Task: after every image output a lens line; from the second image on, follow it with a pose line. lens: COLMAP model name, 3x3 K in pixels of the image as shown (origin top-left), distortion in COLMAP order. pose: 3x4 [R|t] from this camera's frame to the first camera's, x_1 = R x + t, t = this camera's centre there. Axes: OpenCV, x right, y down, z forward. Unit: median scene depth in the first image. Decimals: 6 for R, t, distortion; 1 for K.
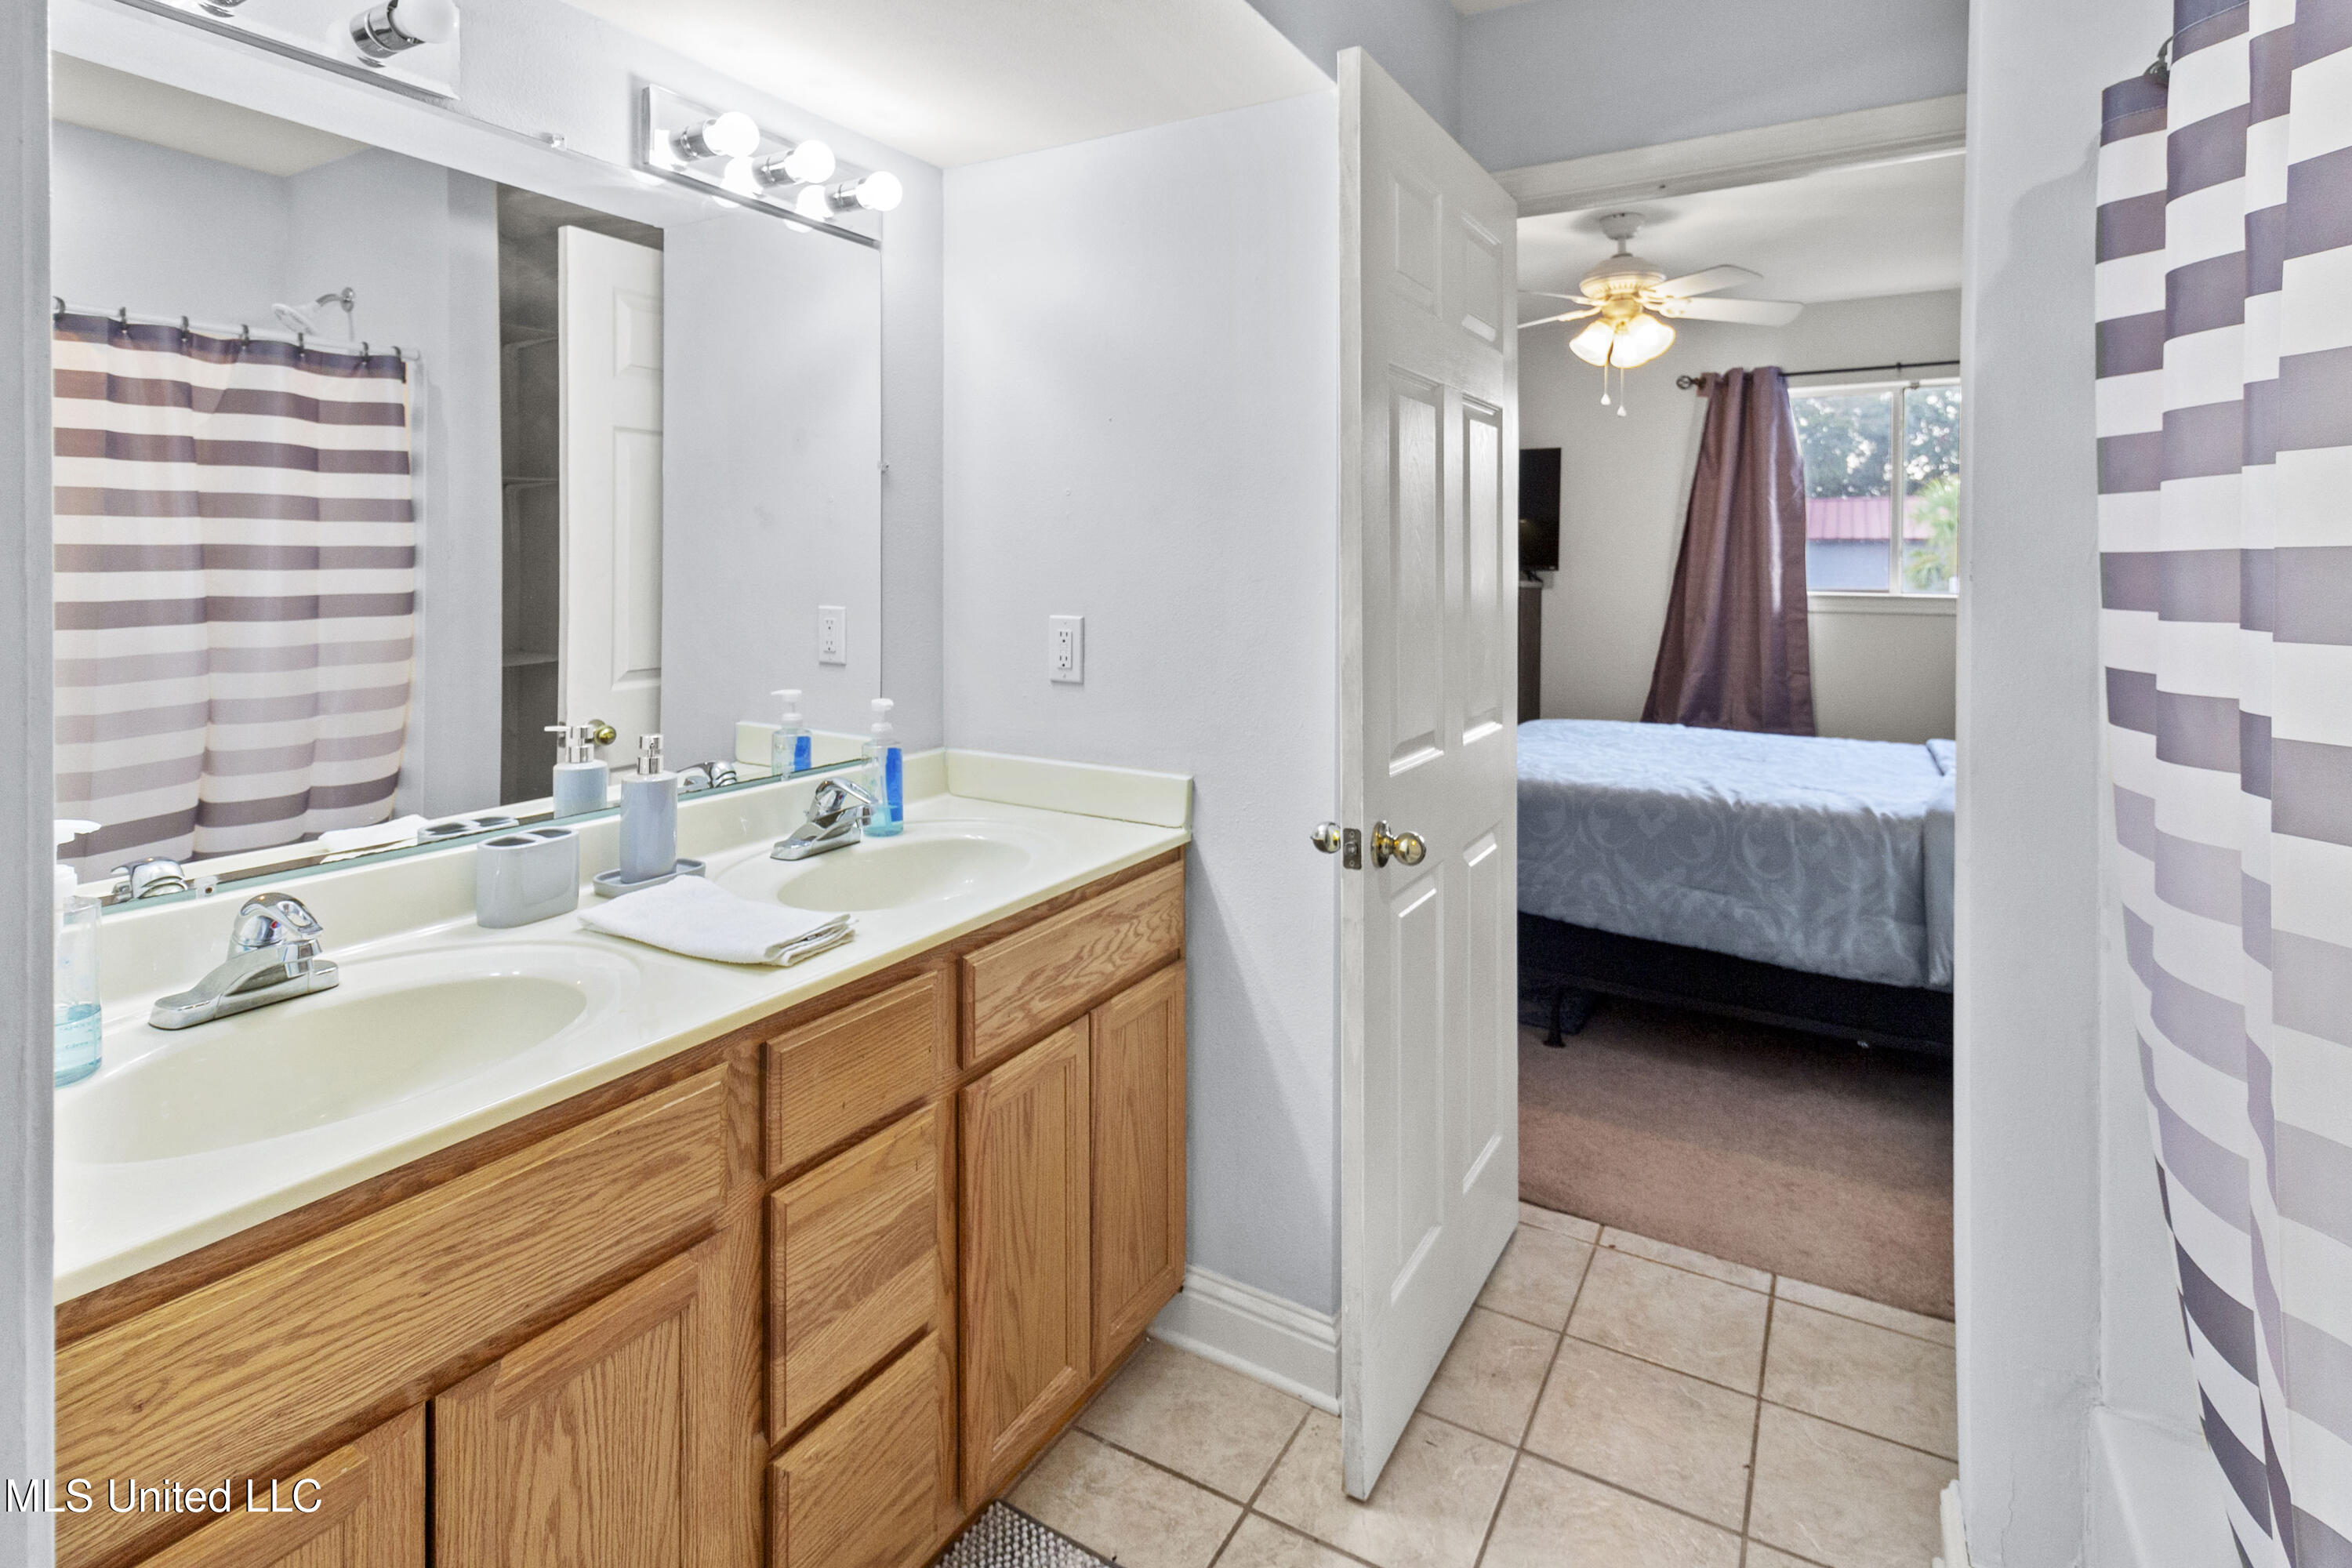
lens RADIAL K [[1162.0, 0, 1189.1], [0, 1162.0, 577.3], [0, 0, 1]] dist [0.002259, 0.000436]
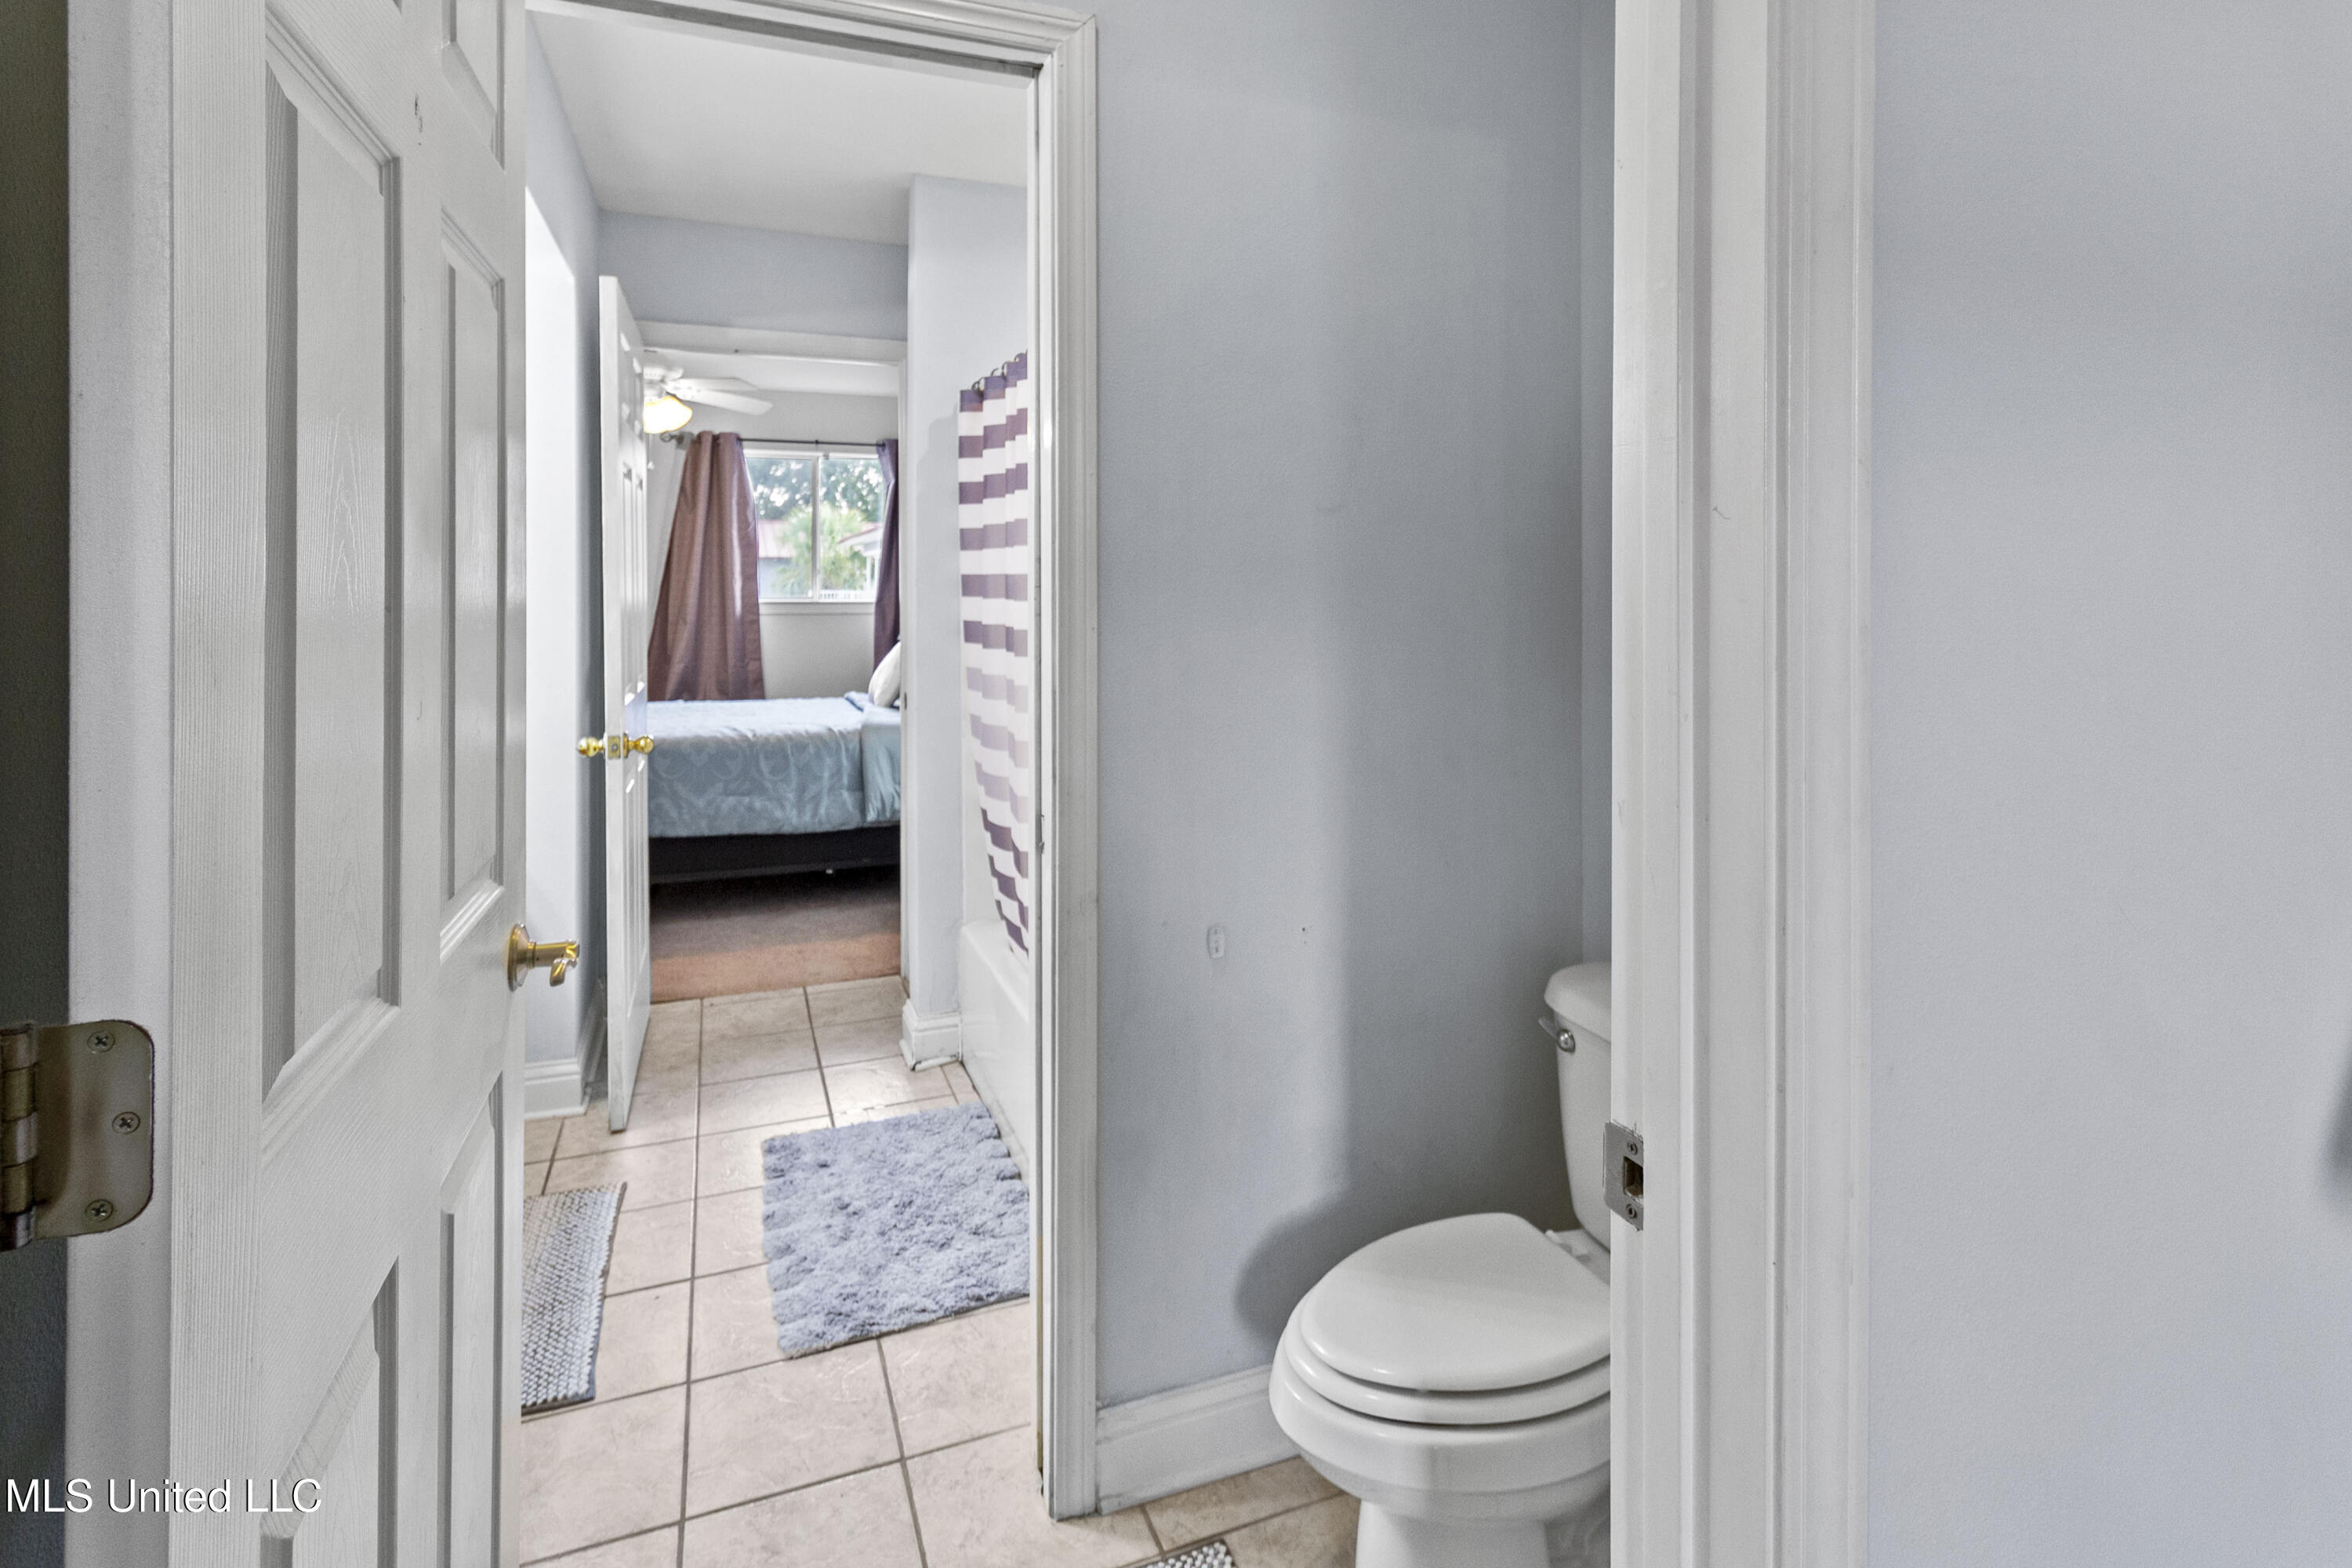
lens RADIAL K [[1162.0, 0, 1189.1], [0, 1162.0, 577.3], [0, 0, 1]] dist [0.002259, 0.000436]
pose [[0.617943, -0.000574, 0.786223, -0.372217], [0.011379, 0.999902, -0.008214, 0.004612], [-0.786141, 0.014022, 0.617888, -0.392723]]
